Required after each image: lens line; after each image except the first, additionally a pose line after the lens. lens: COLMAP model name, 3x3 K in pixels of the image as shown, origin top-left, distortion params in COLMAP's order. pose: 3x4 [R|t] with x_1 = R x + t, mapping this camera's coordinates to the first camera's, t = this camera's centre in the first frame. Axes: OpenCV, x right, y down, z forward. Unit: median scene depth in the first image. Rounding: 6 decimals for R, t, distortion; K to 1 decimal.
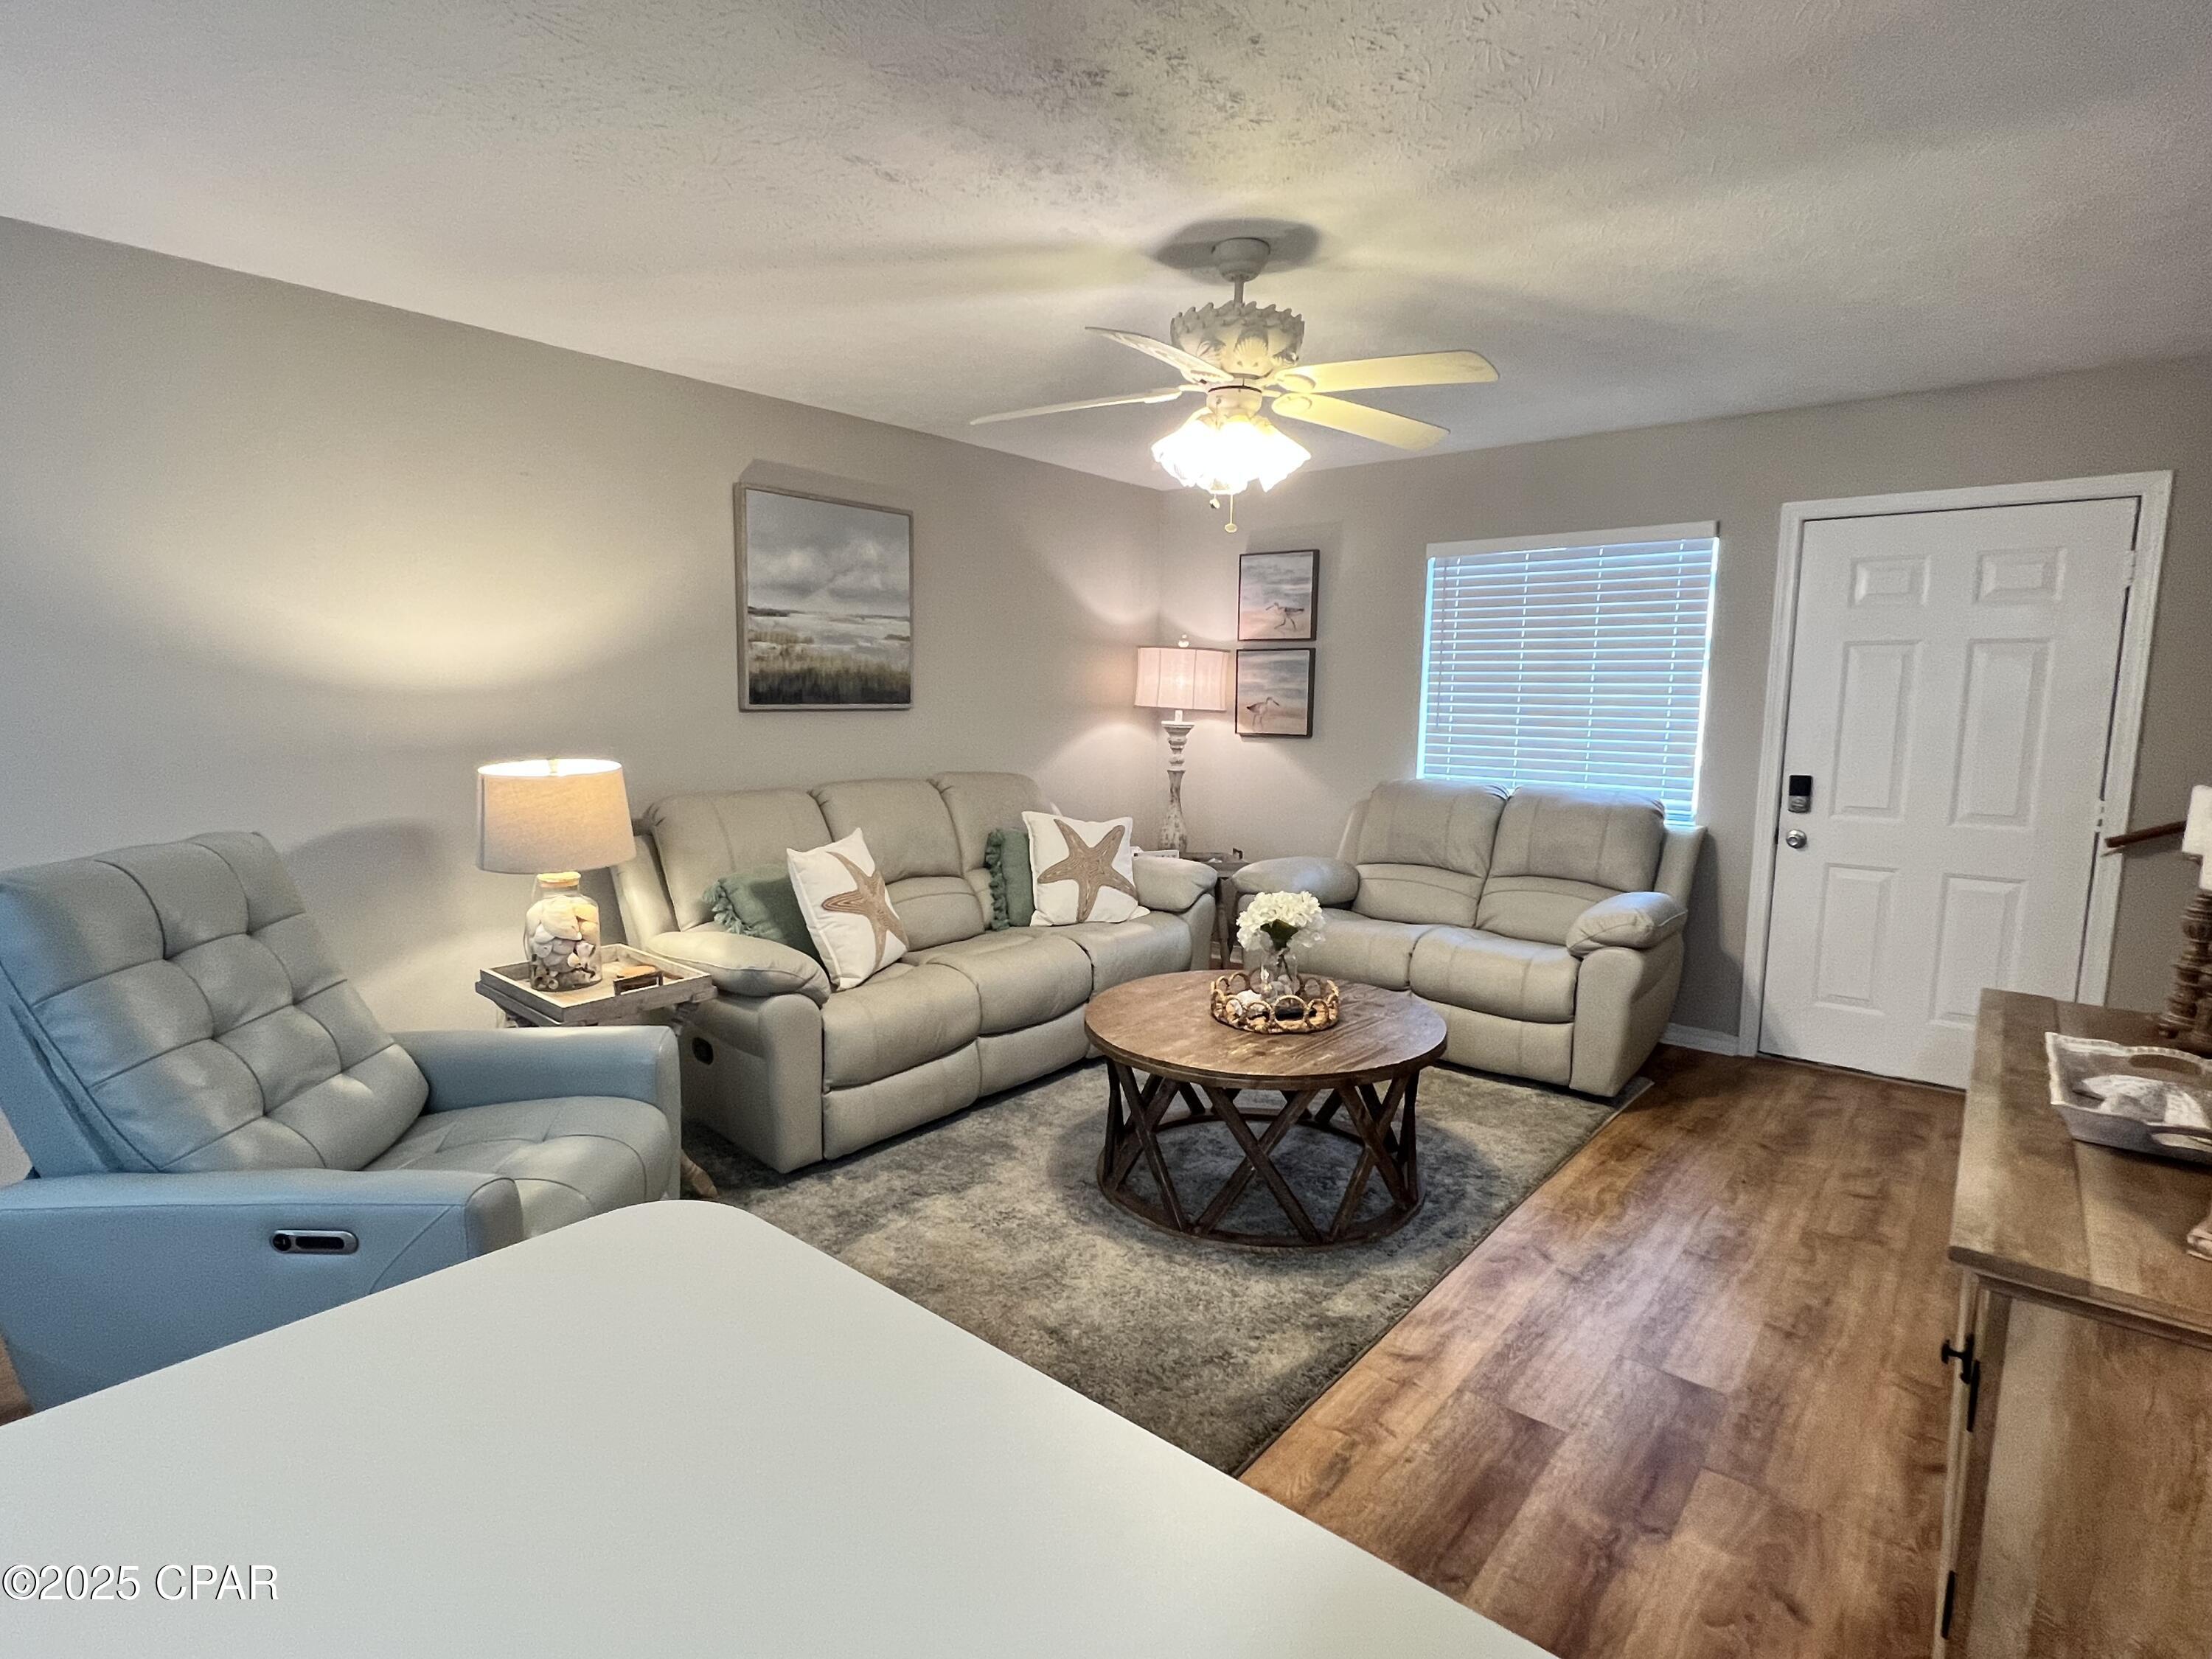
lens RADIAL K [[1114.5, 0, 1090.7], [0, 1114.5, 832.6], [0, 0, 1]] dist [-0.003511, 0.000132]
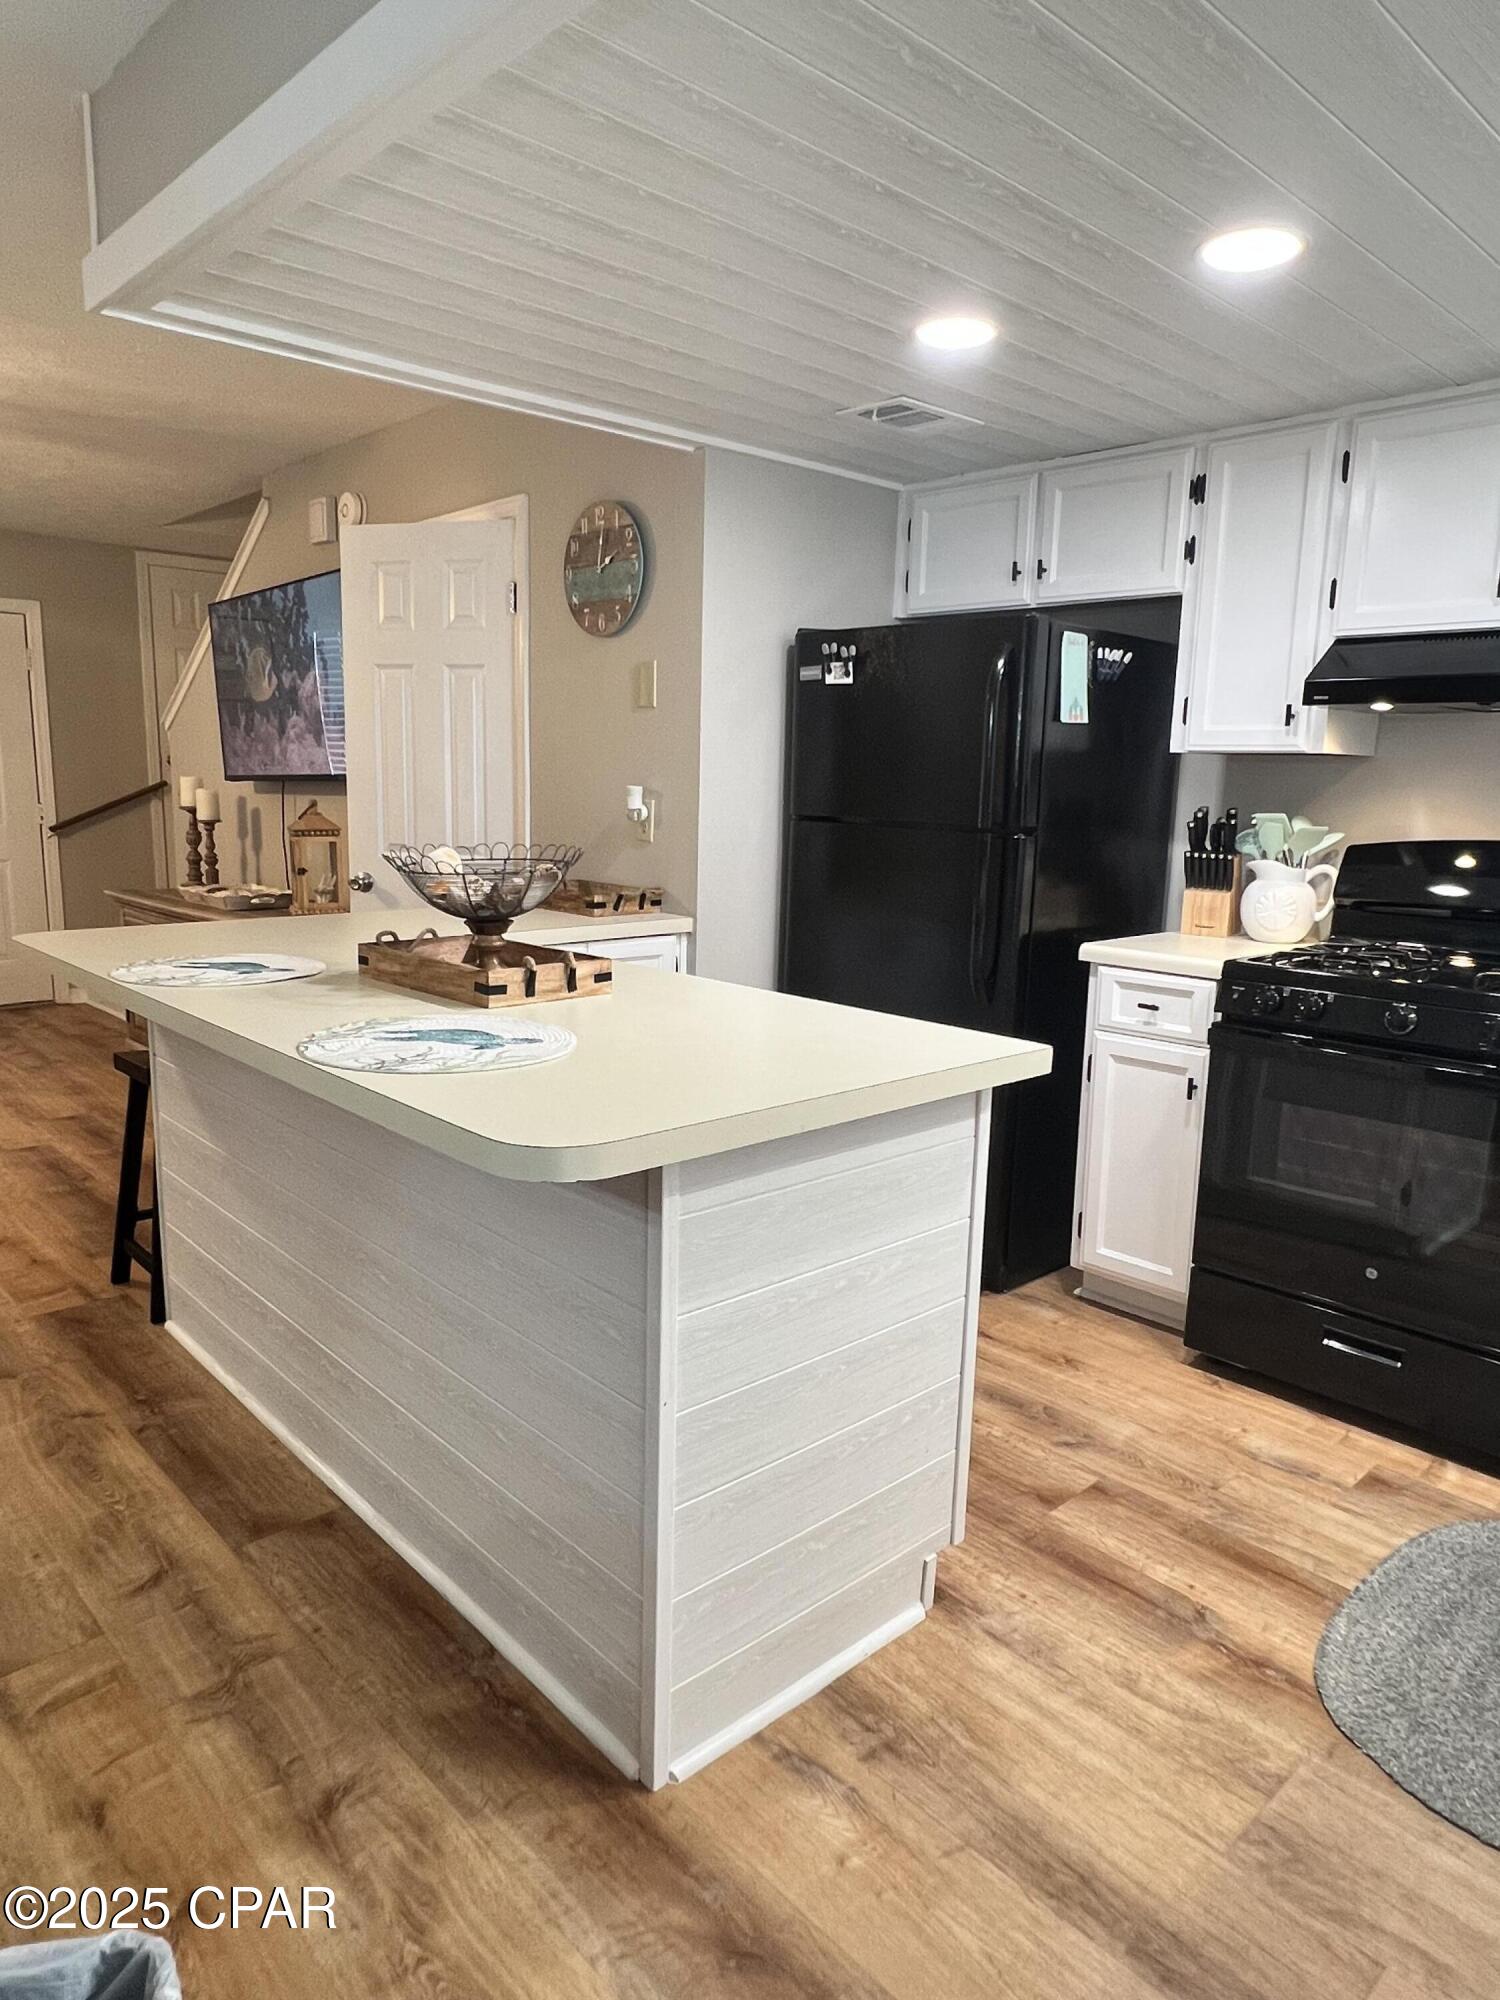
lens RADIAL K [[1272.0, 0, 746.0], [0, 1272.0, 1000.5], [0, 0, 1]] dist [-0.003539, 0.002417]
pose [[0.121610, -0.178134, 0.976463, -0.738948], [0.109492, 0.980168, 0.165174, 0.052469], [-0.986520, 0.086828, 0.138702, -0.219527]]
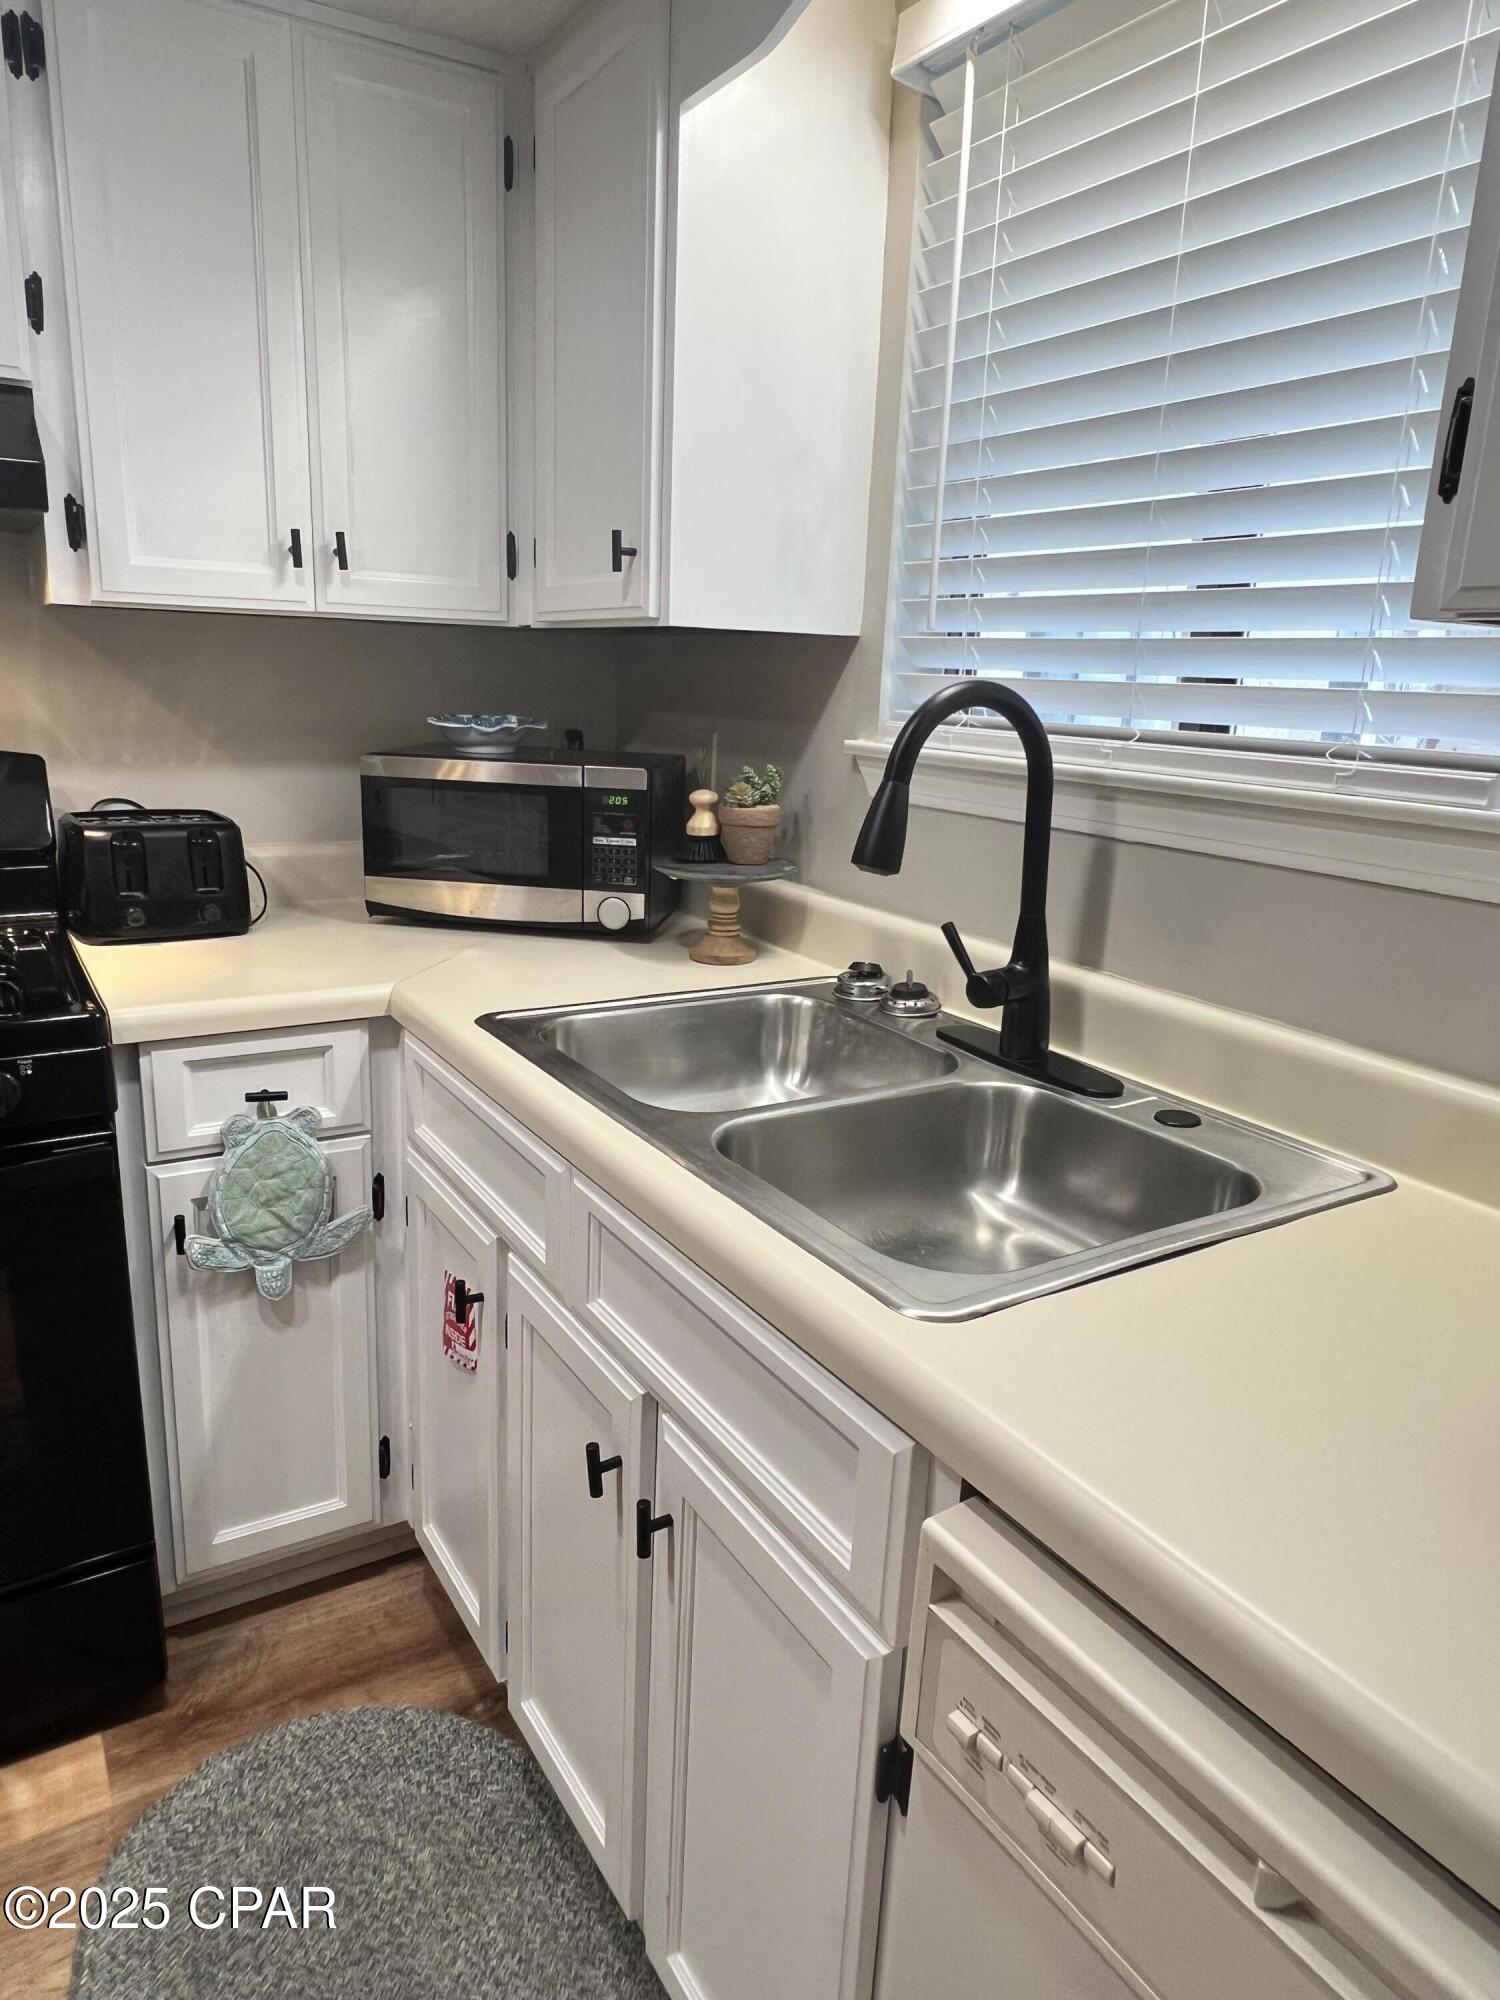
lens RADIAL K [[1278.8, 0, 743.0], [0, 1278.8, 1009.3], [0, 0, 1]] dist [-0.009218, -0.000420]
pose [[-0.948173, -0.120706, 0.293935, -0.444083], [-0.001650, 0.926897, 0.375311, 0.056440], [-0.317750, 0.355375, -0.879058, -0.266723]]
